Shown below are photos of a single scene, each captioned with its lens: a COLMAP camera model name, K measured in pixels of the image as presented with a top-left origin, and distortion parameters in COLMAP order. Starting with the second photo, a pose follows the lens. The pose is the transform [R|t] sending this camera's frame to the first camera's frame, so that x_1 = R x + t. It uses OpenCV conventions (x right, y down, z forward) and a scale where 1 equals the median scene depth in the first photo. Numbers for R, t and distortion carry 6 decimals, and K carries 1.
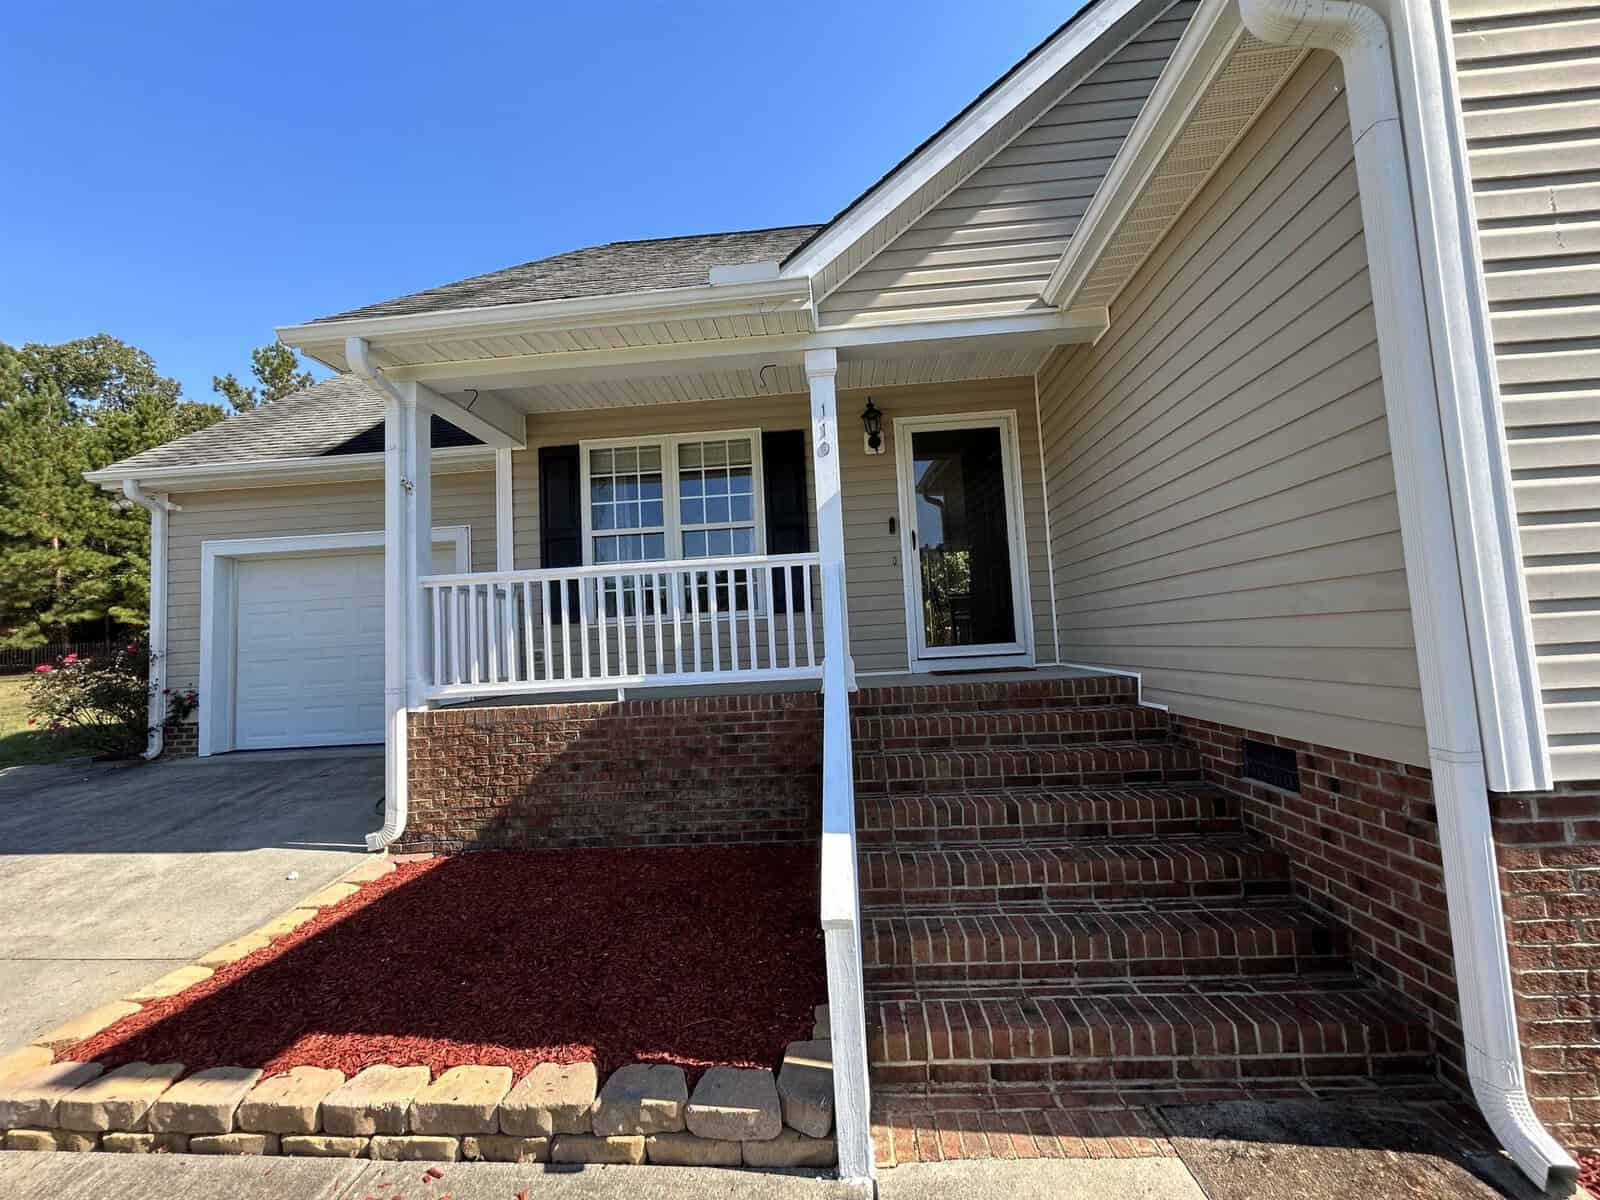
lens RADIAL K [[642.3, 0, 804.6], [0, 642.3, 599.9], [0, 0, 1]] dist [-0.001664, -0.000014]
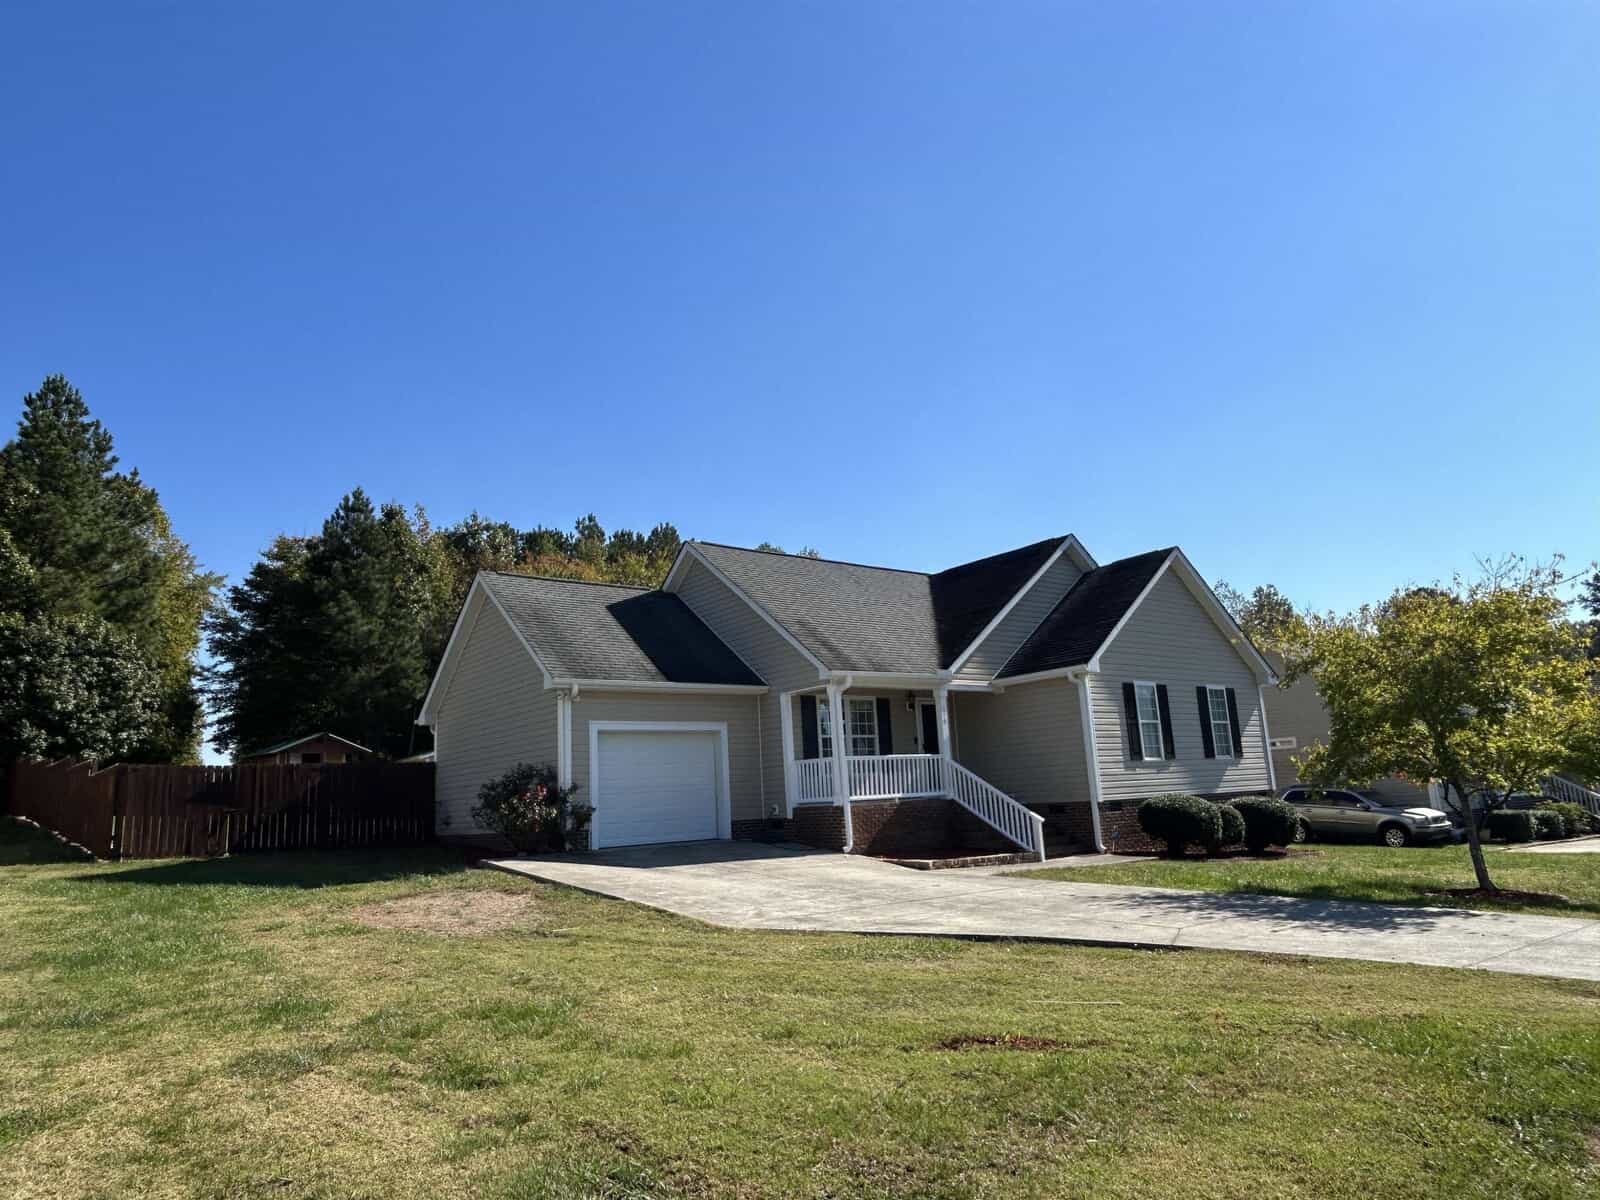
lens RADIAL K [[1075.6, 0, 760.5], [0, 1075.6, 599.8], [0, 0, 1]] dist [-0.004524, -0.000508]
pose [[0.761405, 0.134587, 0.634152, -2.537102], [-0.032827, 0.984962, -0.169626, 0.063178], [-0.647444, 0.108337, 0.754373, -1.527542]]
